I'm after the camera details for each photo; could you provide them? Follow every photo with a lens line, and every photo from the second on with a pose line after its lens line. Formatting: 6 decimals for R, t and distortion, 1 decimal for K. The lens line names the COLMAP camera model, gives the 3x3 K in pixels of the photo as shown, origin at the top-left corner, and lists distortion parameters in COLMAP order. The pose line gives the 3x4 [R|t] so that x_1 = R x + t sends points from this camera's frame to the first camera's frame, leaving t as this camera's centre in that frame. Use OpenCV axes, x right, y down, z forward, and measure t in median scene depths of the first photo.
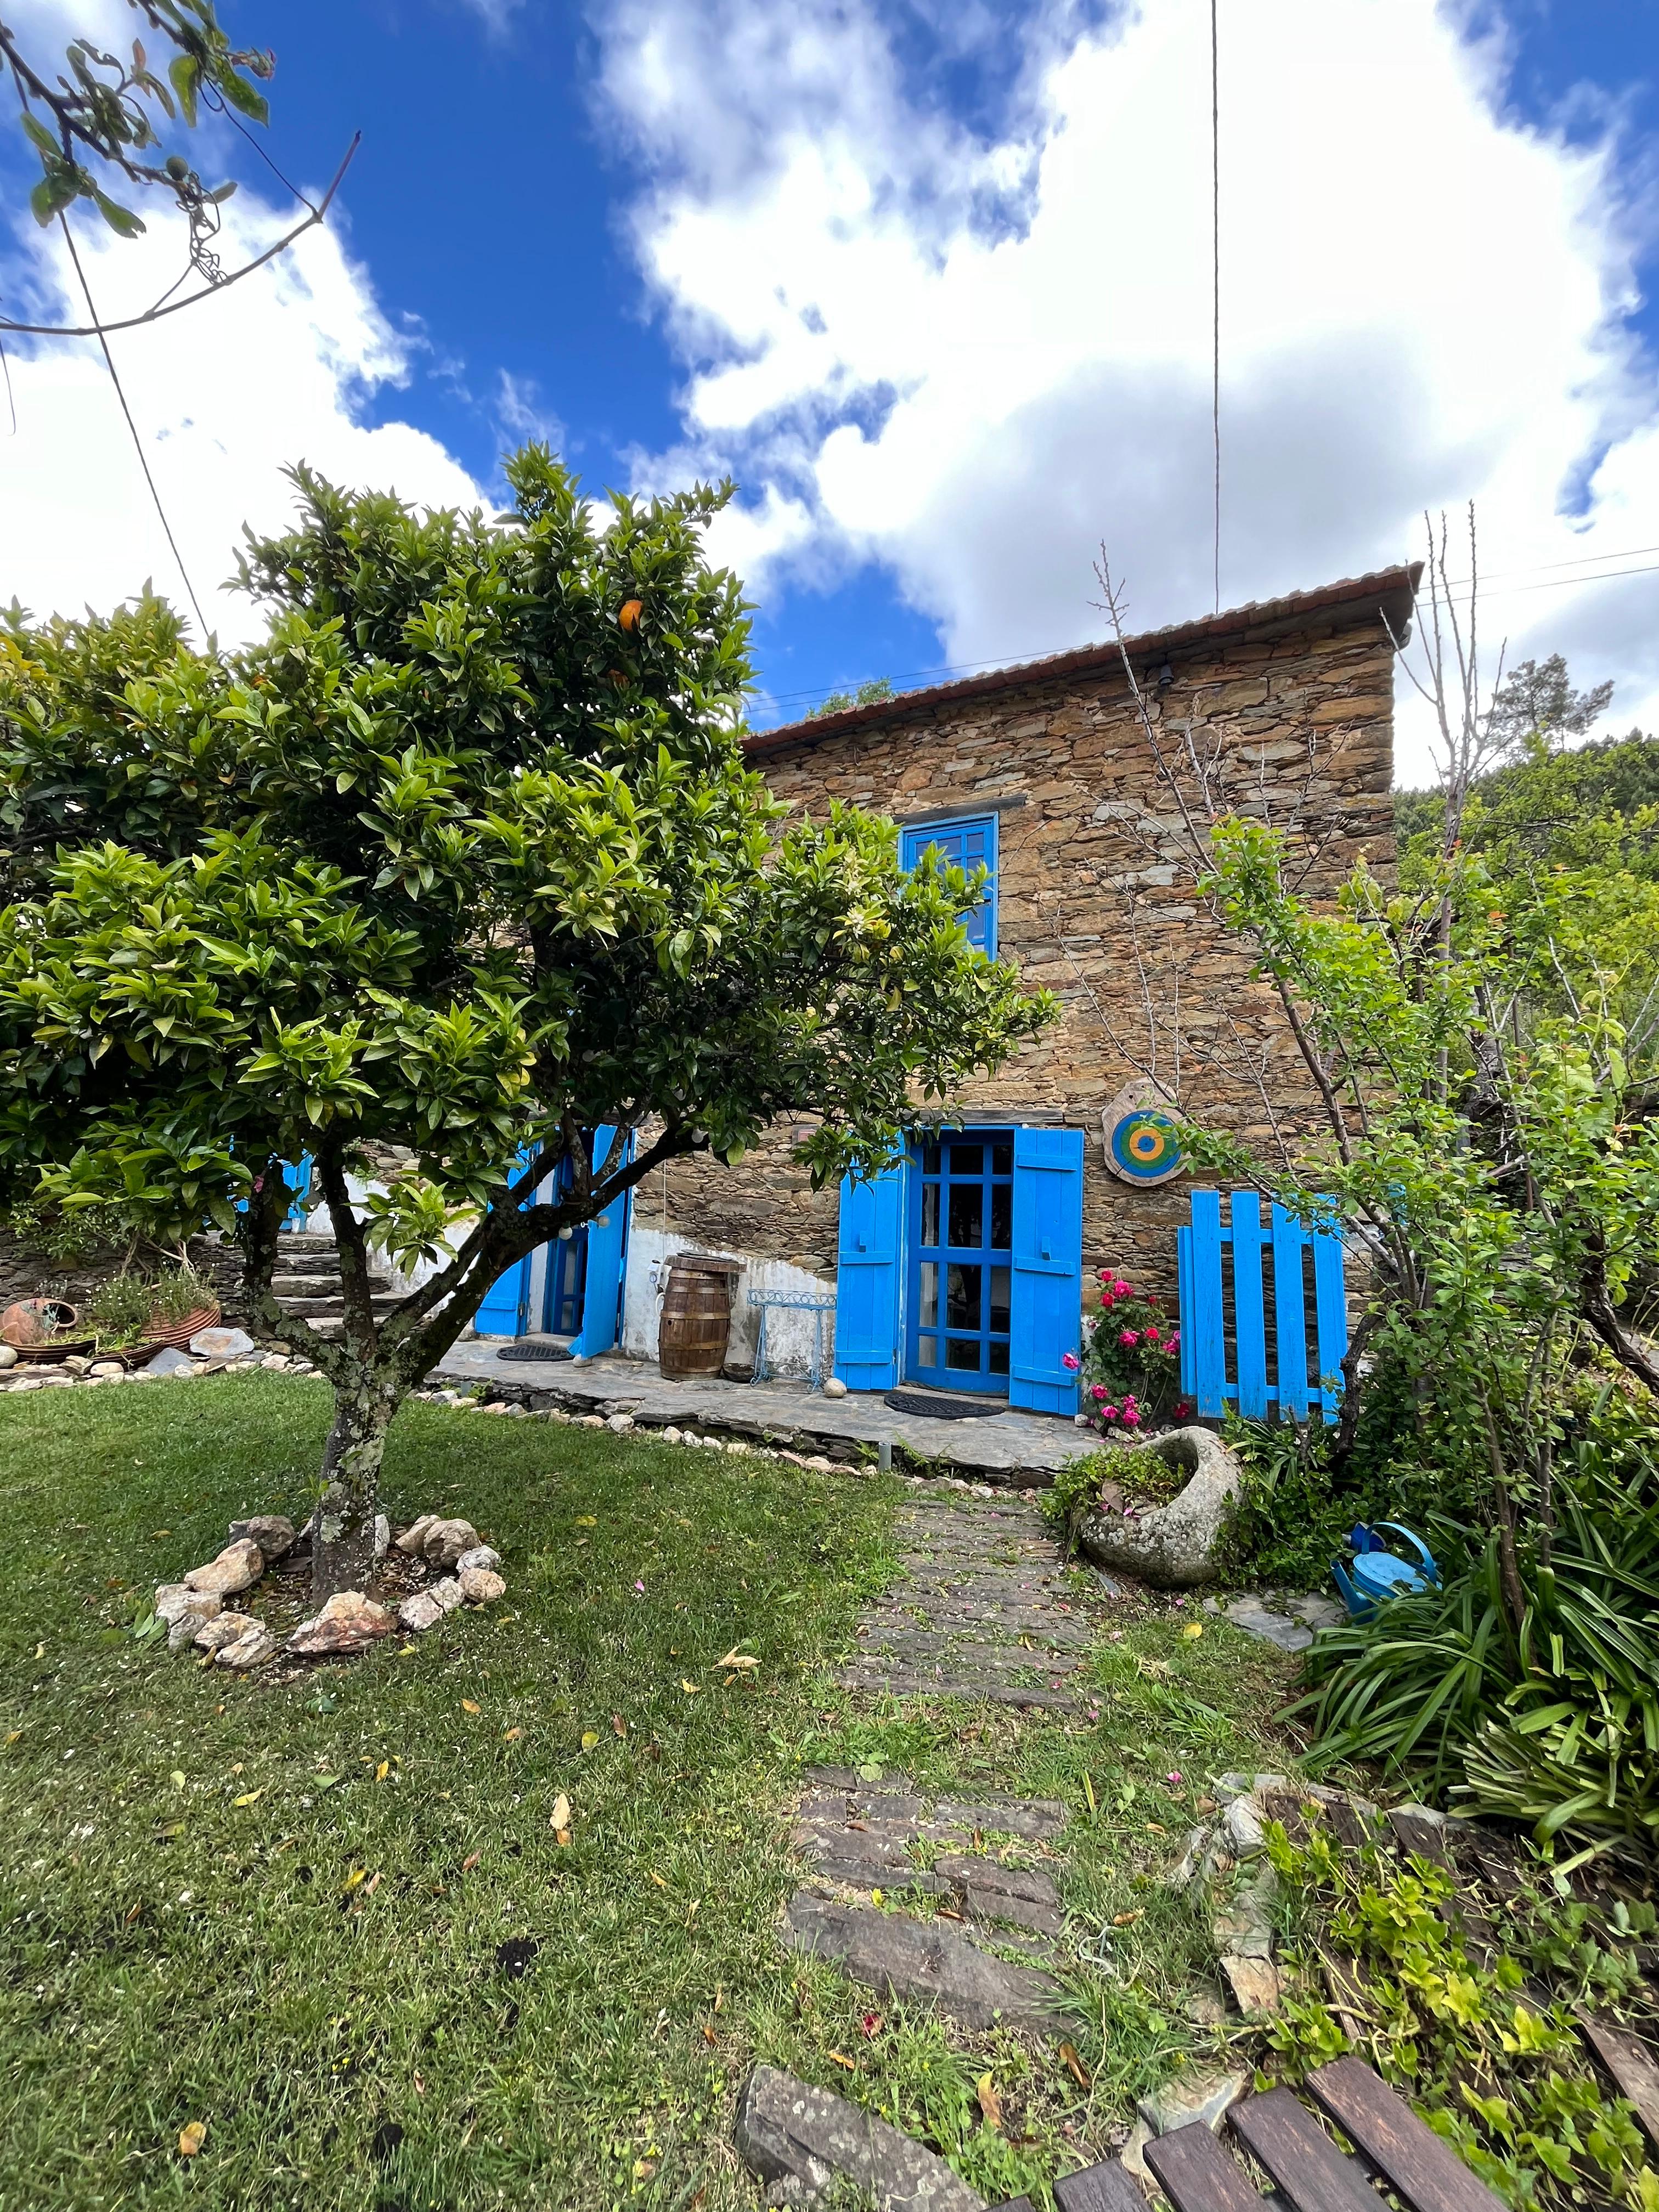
lens RADIAL K [[898.8, 0, 829.5], [0, 898.8, 1106.0], [0, 0, 1]] dist [-0.004950, -0.000317]
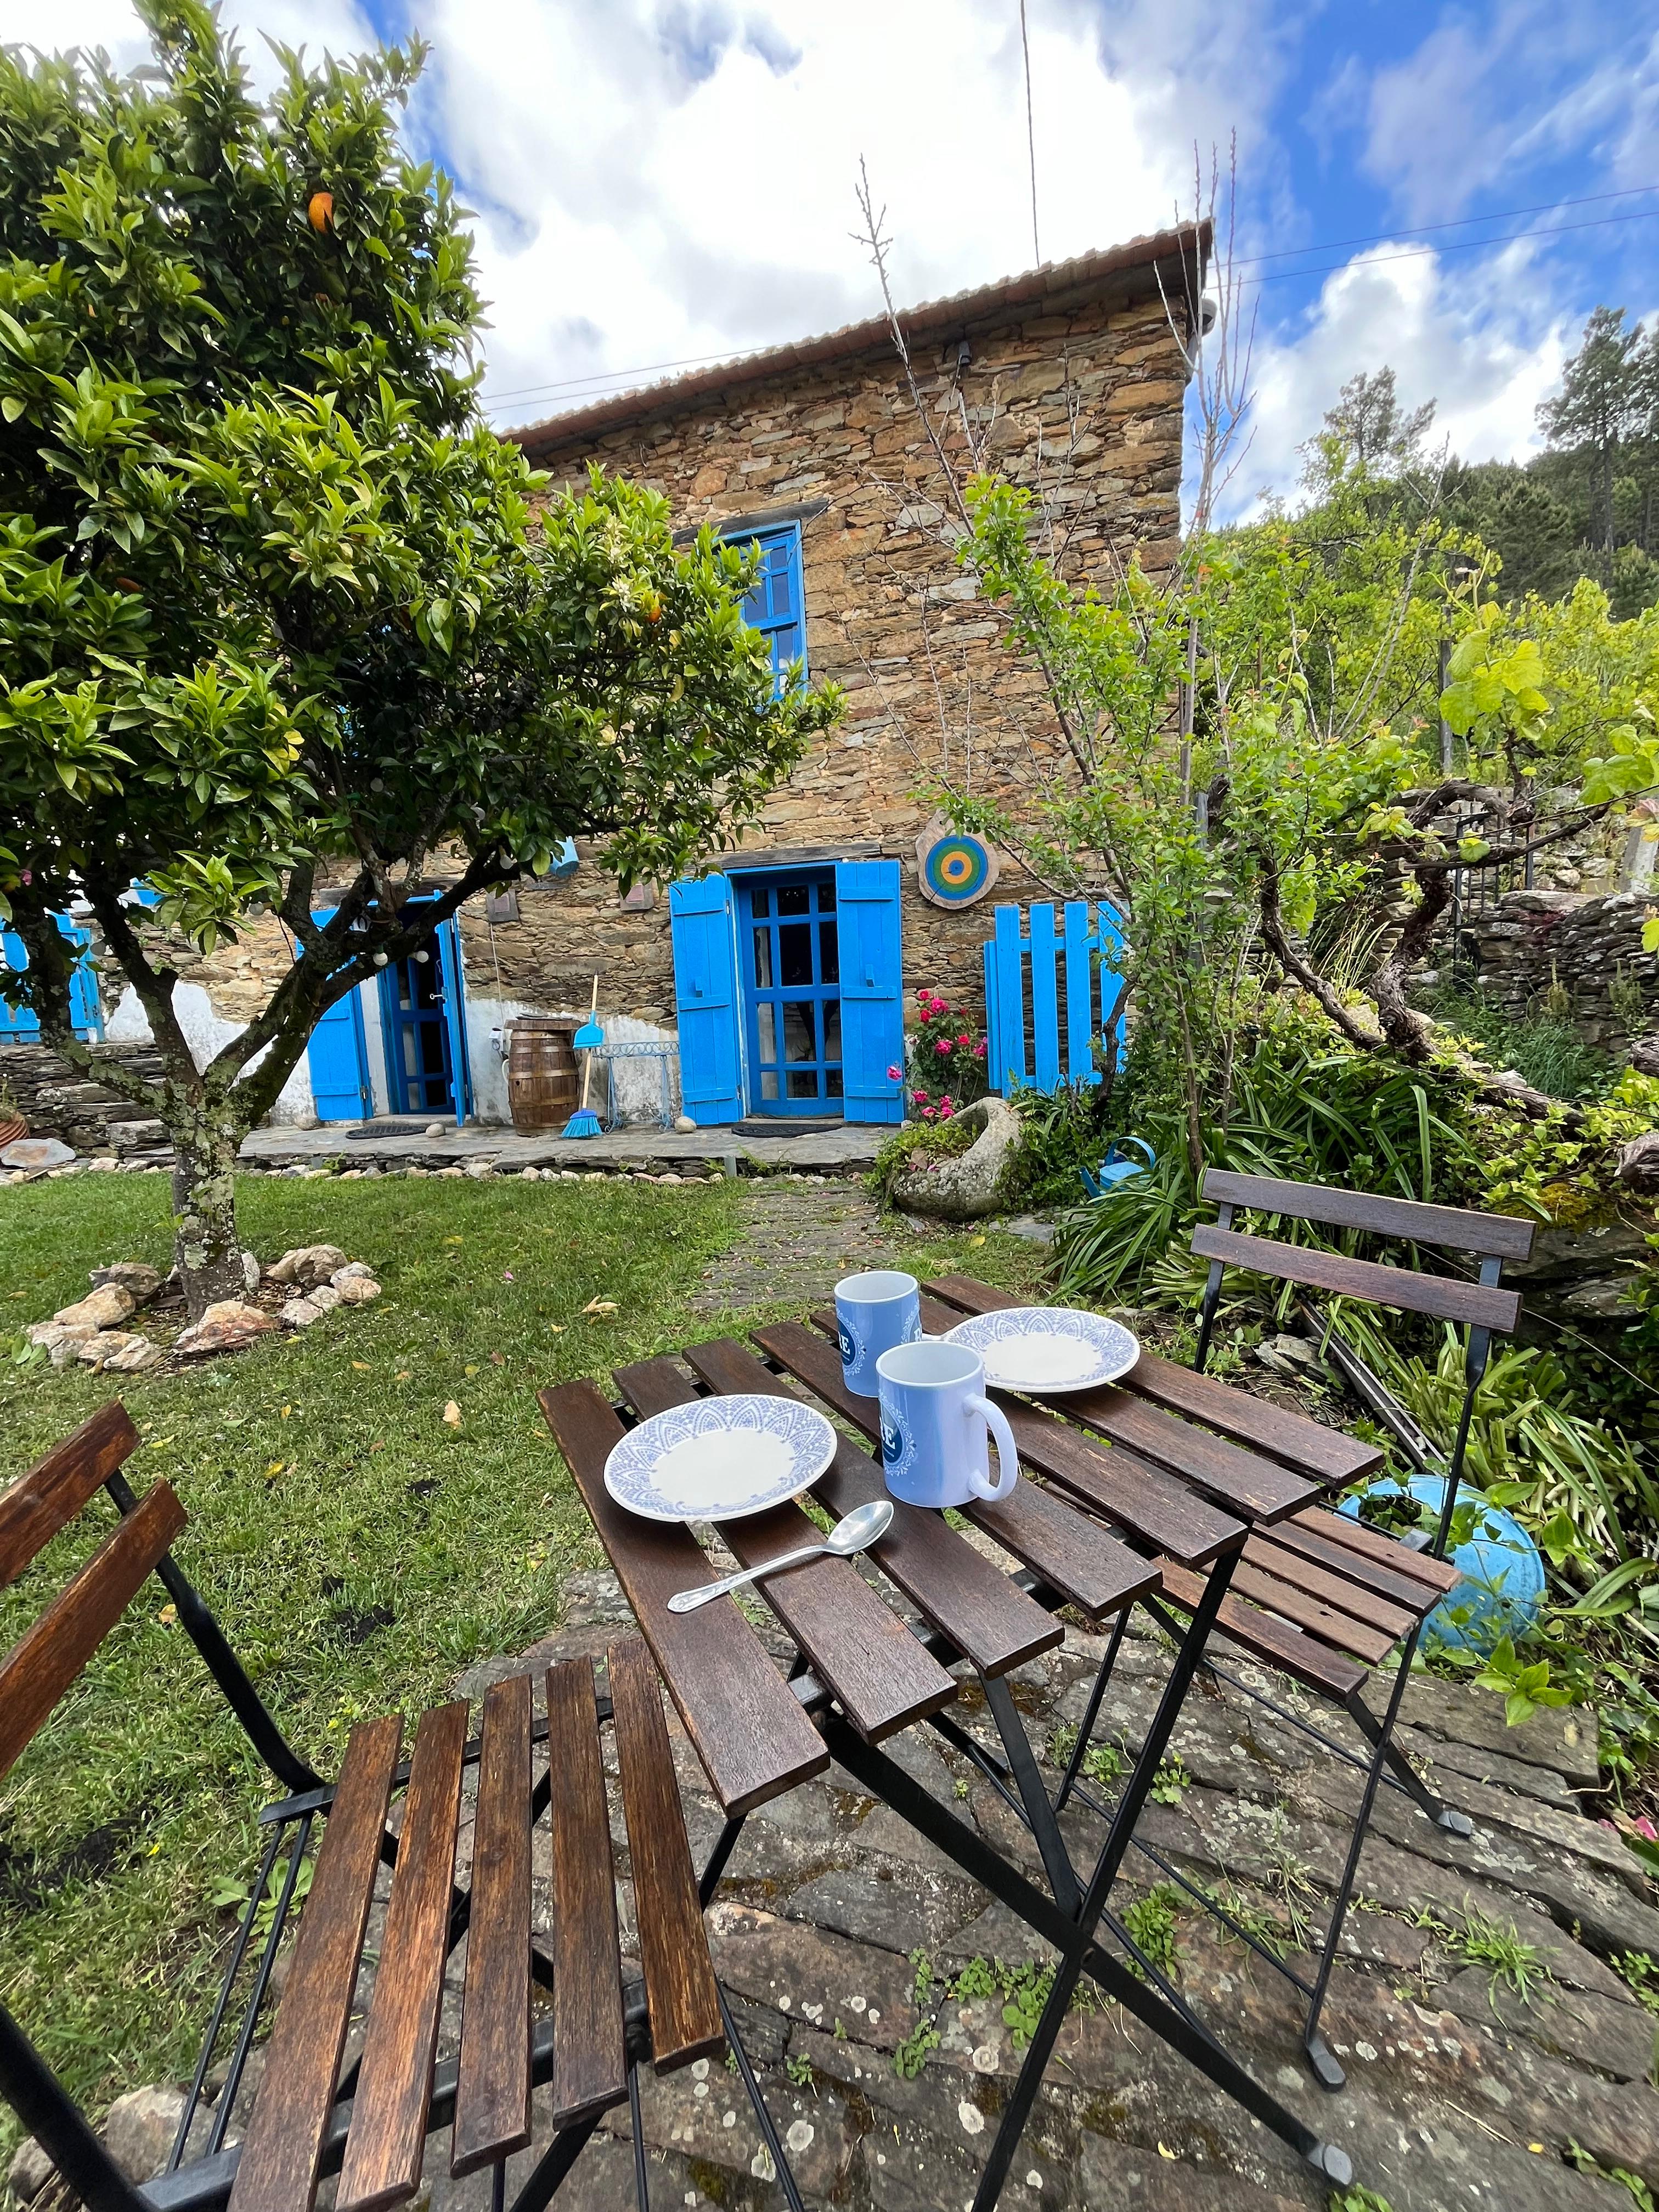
lens RADIAL K [[895.7, 0, 829.5], [0, 895.7, 1106.0], [0, 0, 1]] dist [-0.006884, 0.000622]
pose [[0.984278, -0.098024, 0.146929, 0.038481], [0.060849, 0.969129, 0.238926, 0.088271], [-0.165814, -0.226229, 0.959857, -0.085577]]
